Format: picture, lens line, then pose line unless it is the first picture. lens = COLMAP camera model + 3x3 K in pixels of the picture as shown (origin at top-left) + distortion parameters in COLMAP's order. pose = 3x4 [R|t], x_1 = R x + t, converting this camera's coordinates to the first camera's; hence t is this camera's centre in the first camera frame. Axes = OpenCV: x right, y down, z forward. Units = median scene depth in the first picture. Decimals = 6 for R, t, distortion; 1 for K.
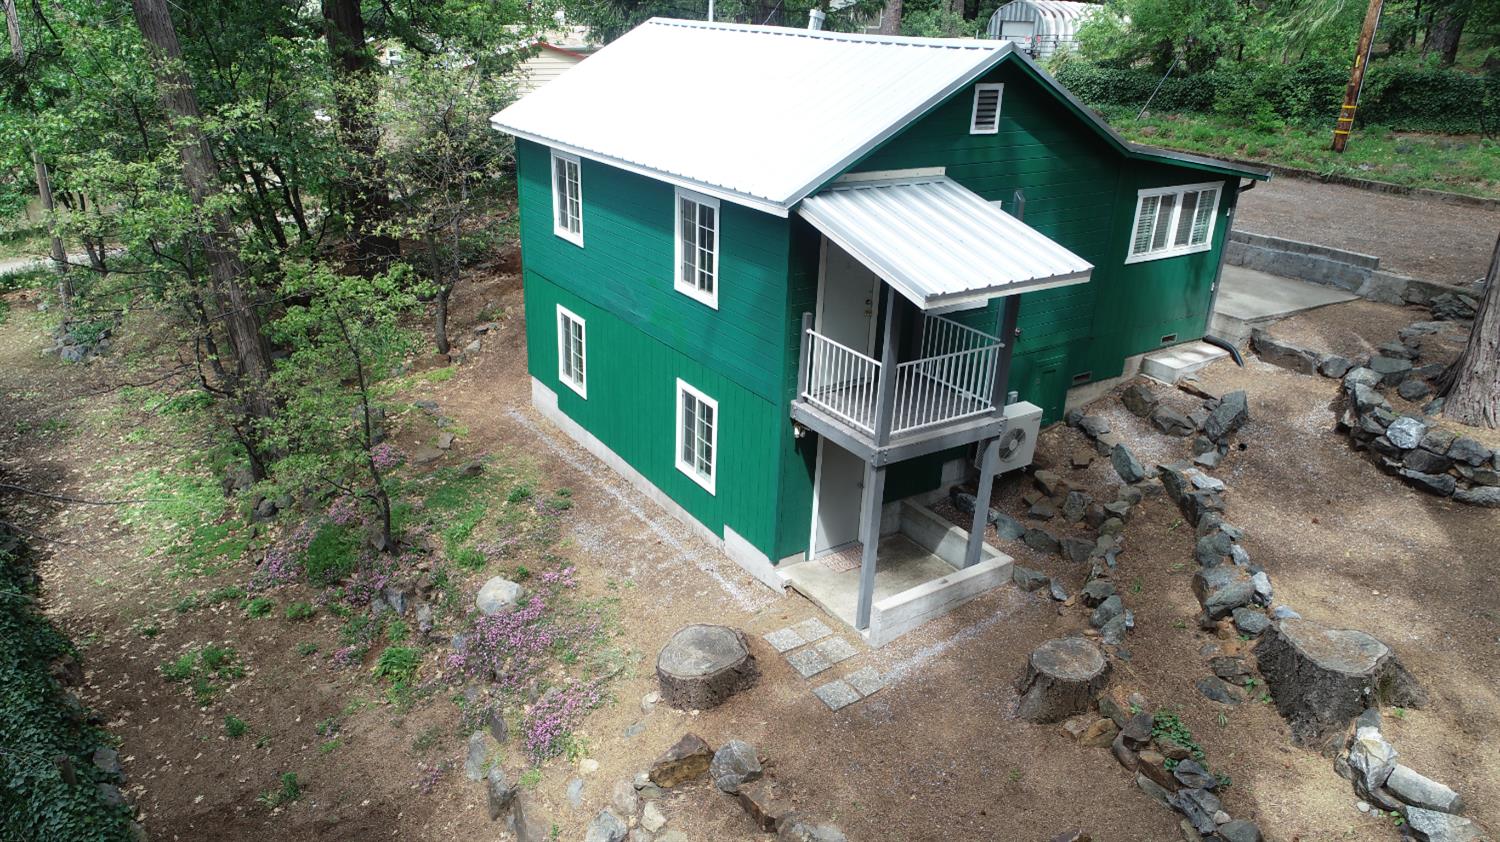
lens RADIAL K [[998.4, 0, 750.7], [0, 998.4, 420.3], [0, 0, 1]] dist [-0.000234, 0.000739]
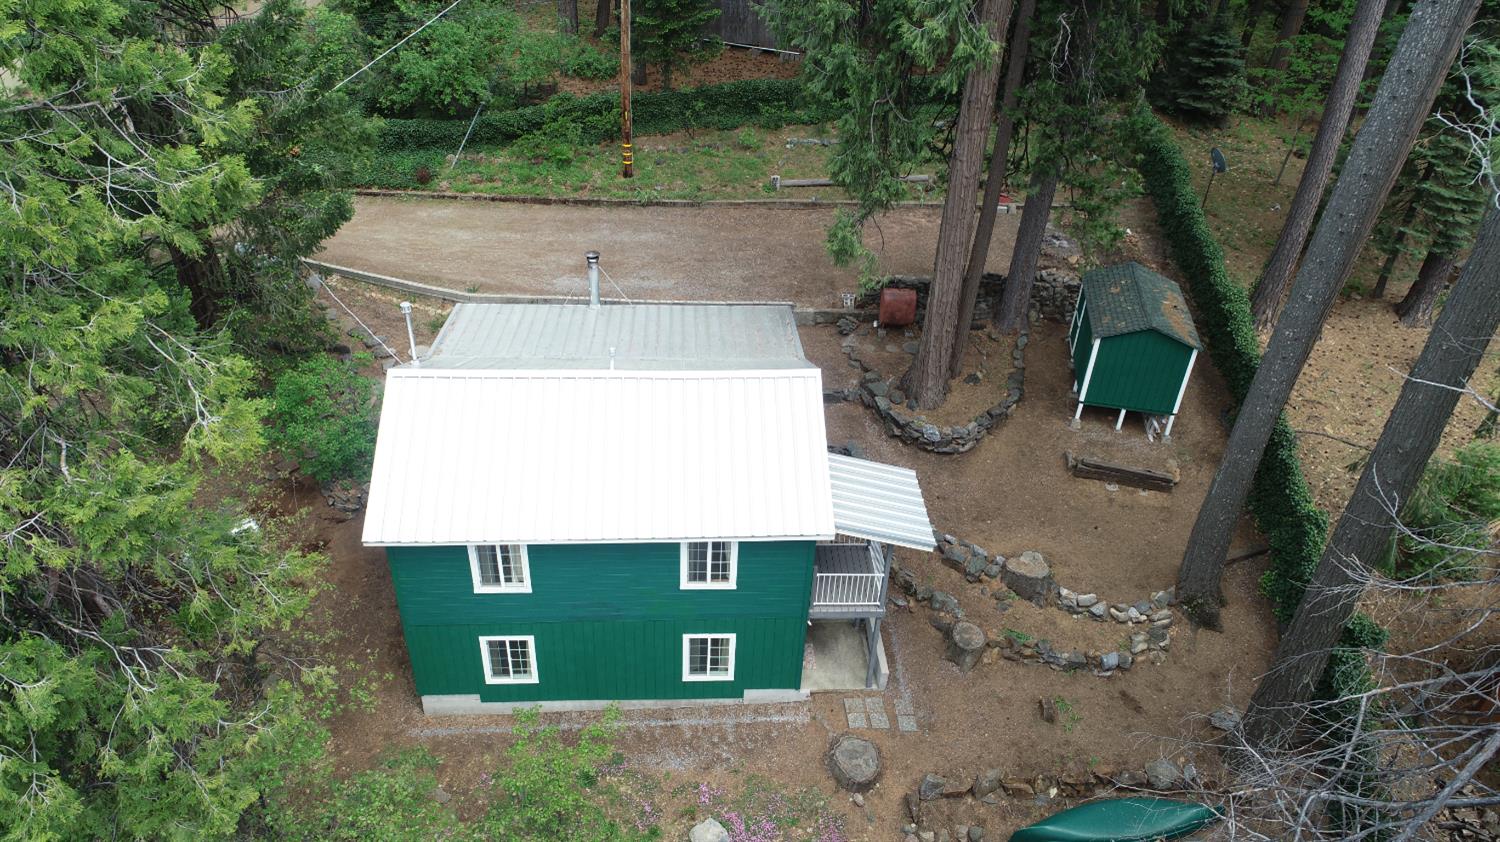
lens RADIAL K [[998.4, 0, 748.0], [0, 998.4, 423.8], [0, 0, 1]] dist [-0.000234, 0.000739]
pose [[0.512088, -0.498965, 0.699141, -0.850456], [0.311431, 0.866437, 0.390253, -0.808997], [-0.800485, 0.017890, 0.599086, 0.053487]]
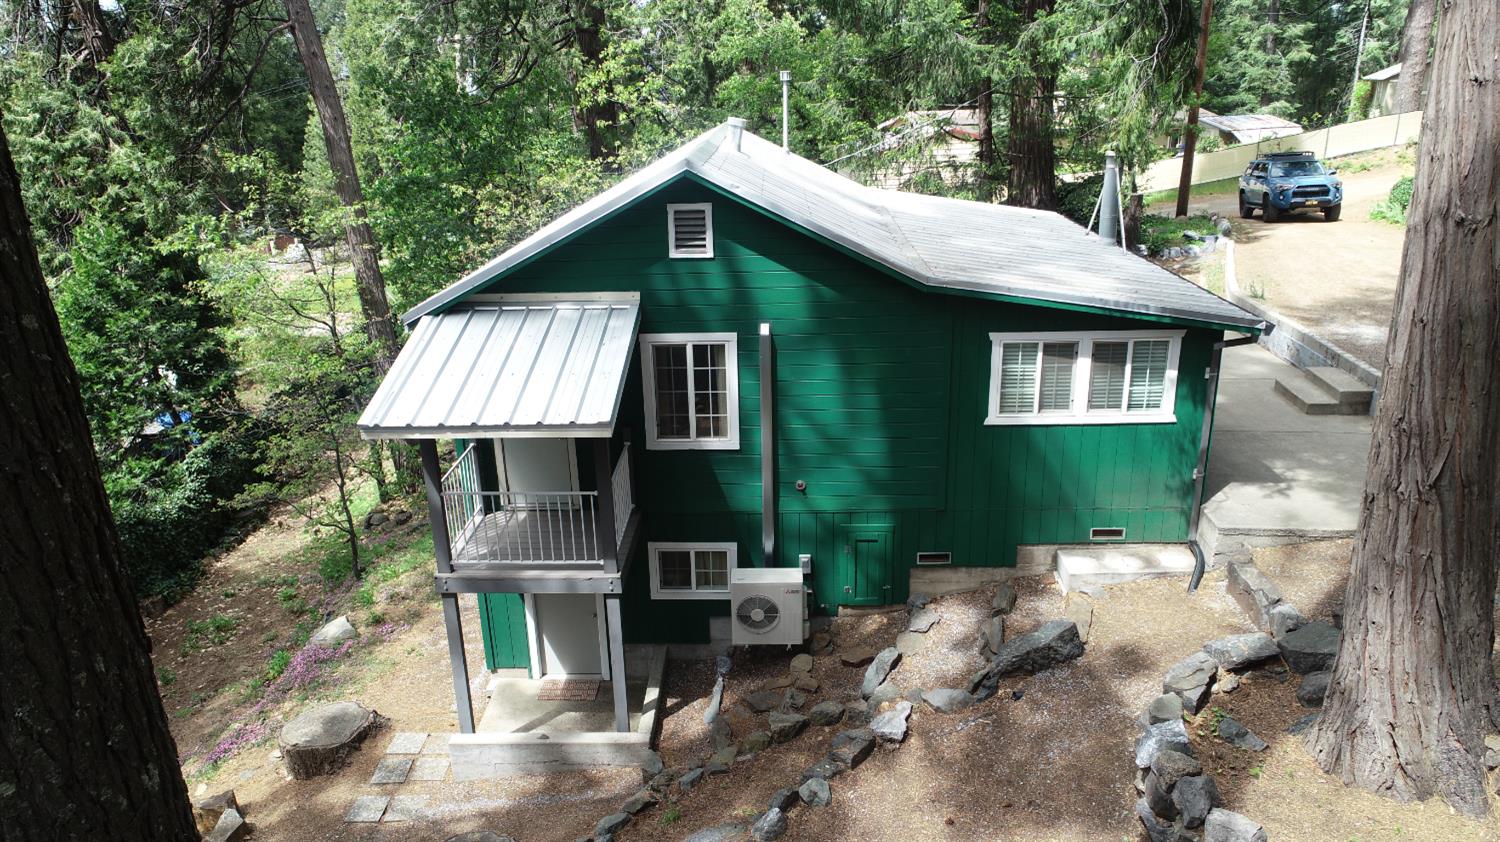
lens RADIAL K [[998.4, 0, 750.9], [0, 998.4, 419.9], [0, 0, 1]] dist [-0.000234, 0.000739]
pose [[0.816979, 0.134938, -0.560658, 0.664990], [-0.174657, 0.984473, -0.017565, -0.114864], [0.549582, 0.112273, 0.827861, 0.254770]]
